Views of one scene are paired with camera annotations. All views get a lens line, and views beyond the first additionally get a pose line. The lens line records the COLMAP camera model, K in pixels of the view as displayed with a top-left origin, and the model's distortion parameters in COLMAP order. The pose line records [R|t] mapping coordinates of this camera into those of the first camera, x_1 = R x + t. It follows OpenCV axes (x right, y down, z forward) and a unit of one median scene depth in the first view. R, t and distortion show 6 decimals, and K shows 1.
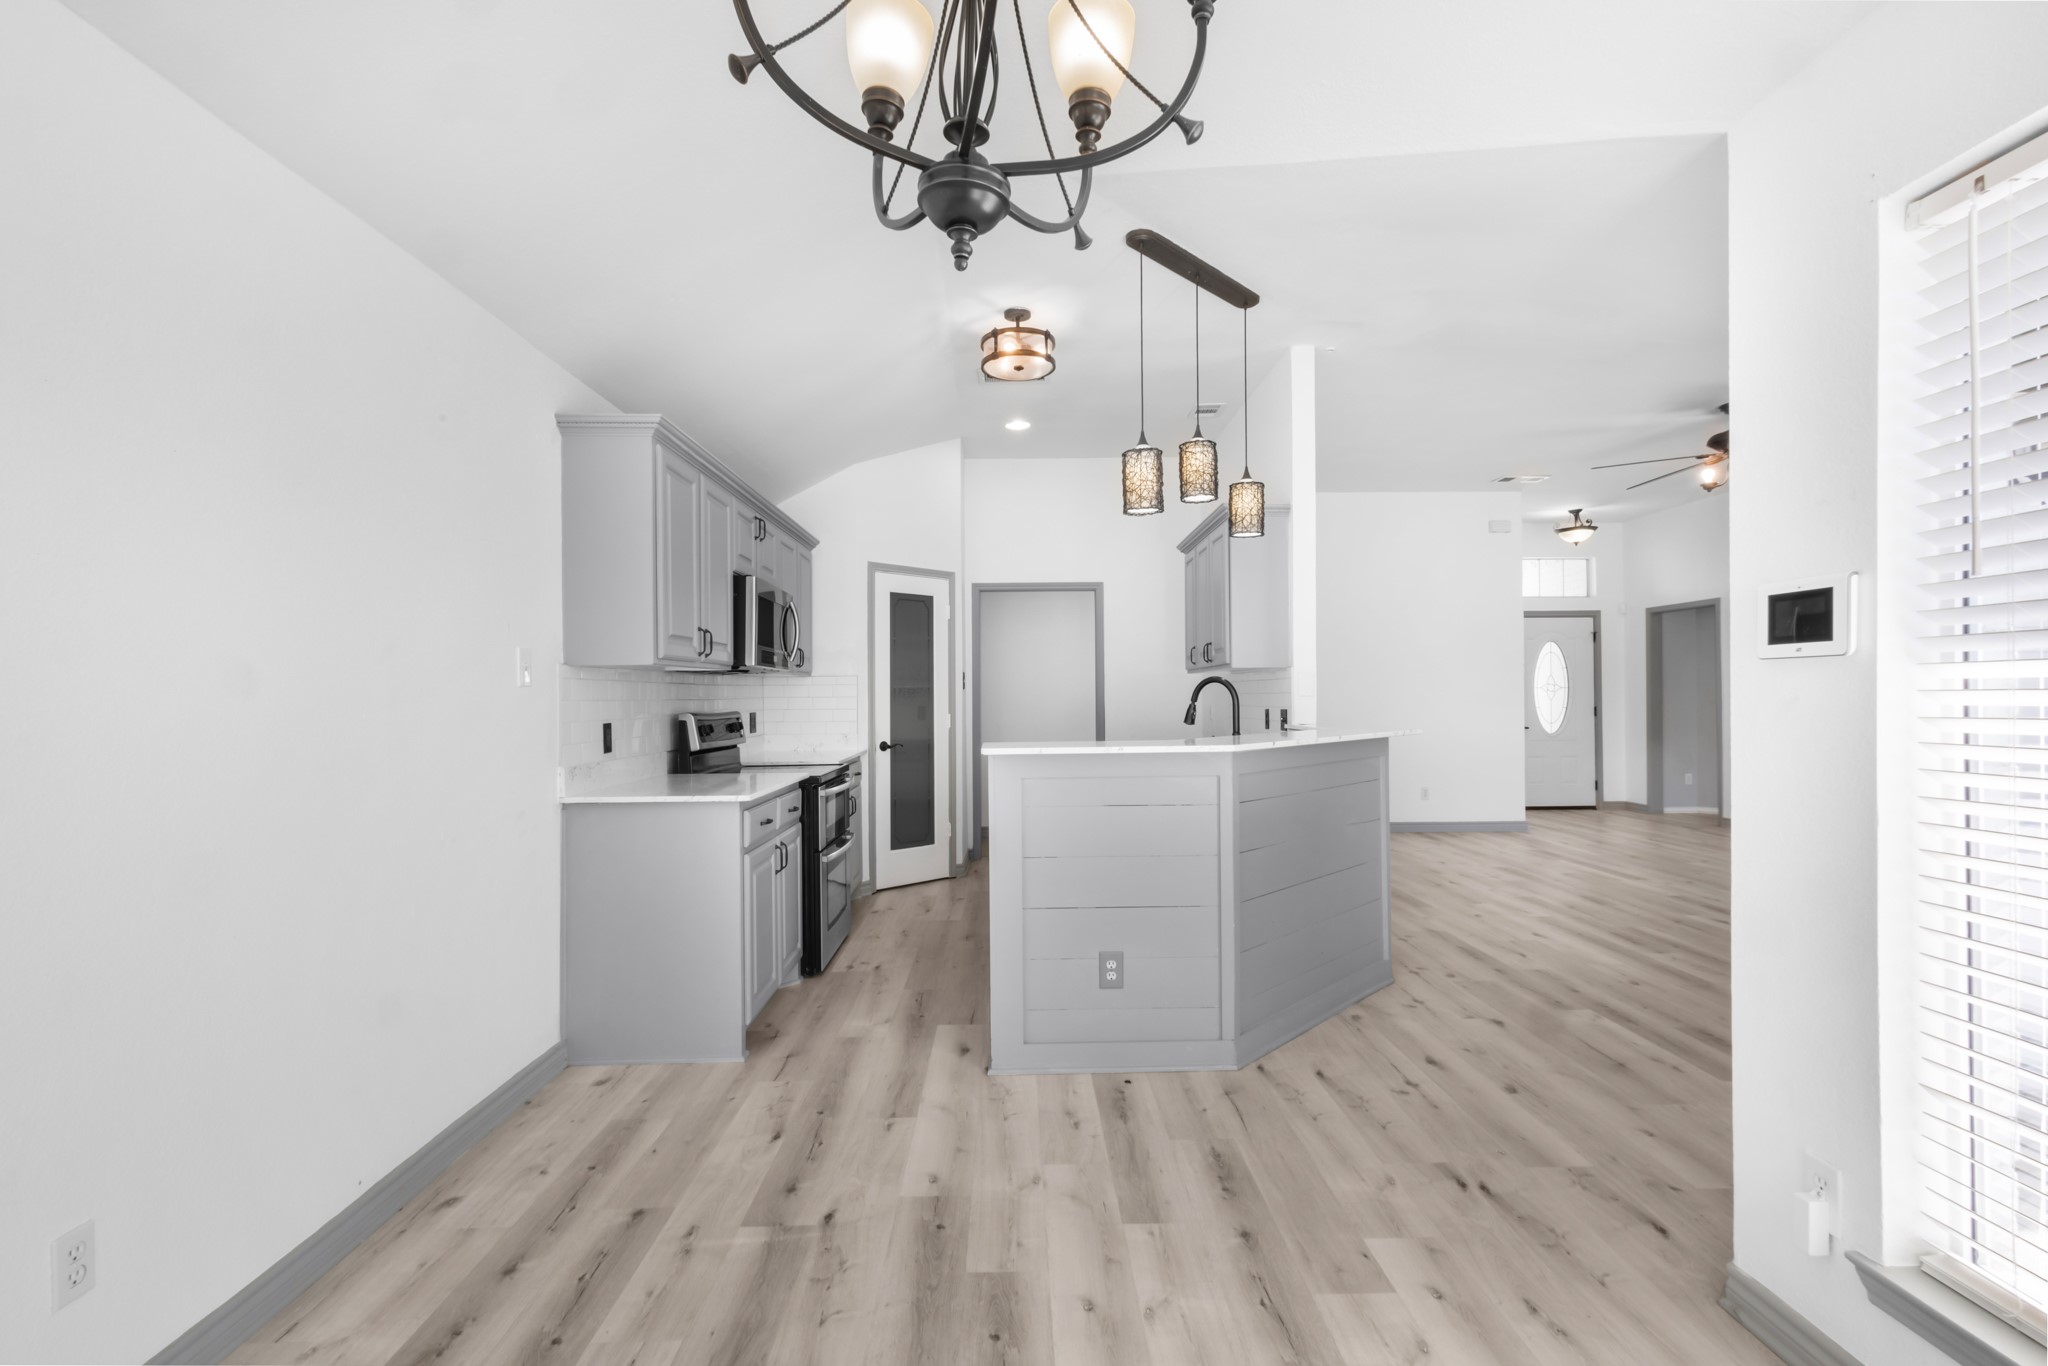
lens RADIAL K [[910.8, 0, 1014.4], [0, 910.8, 678.2], [0, 0, 1]] dist [-0.001212, -0.000297]
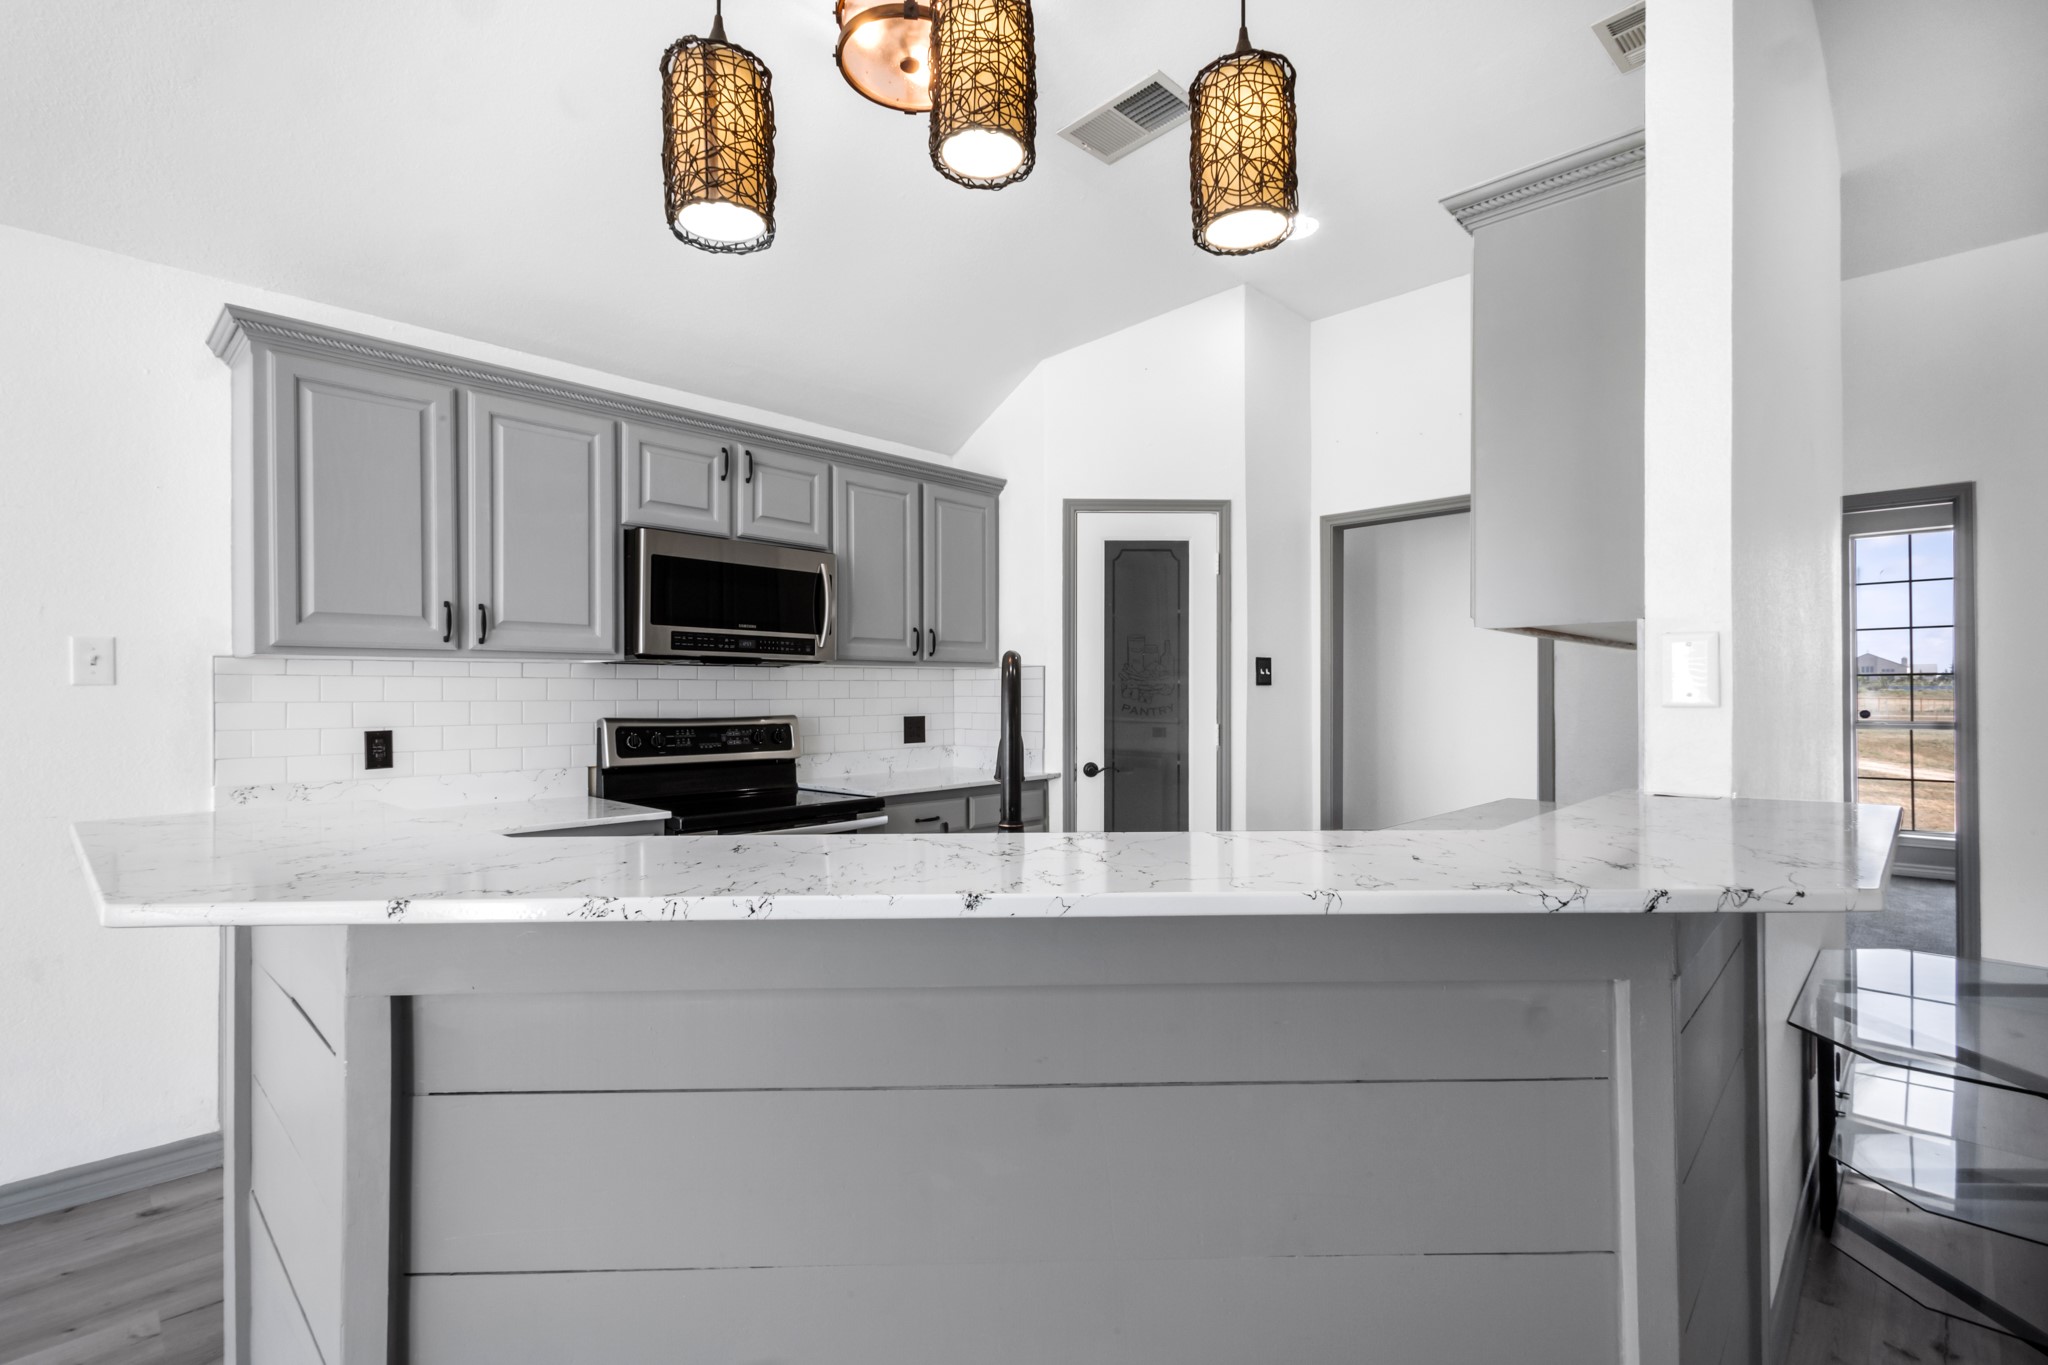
lens RADIAL K [[910.8, 0, 1014.4], [0, 910.8, 677.7], [0, 0, 1]] dist [-0.001212, -0.000297]
pose [[0.719322, -0.003922, -0.694665, 0.287216], [0.008427, 0.999960, 0.003080, 0.003978], [0.694625, -0.008069, 0.719326, 0.475682]]
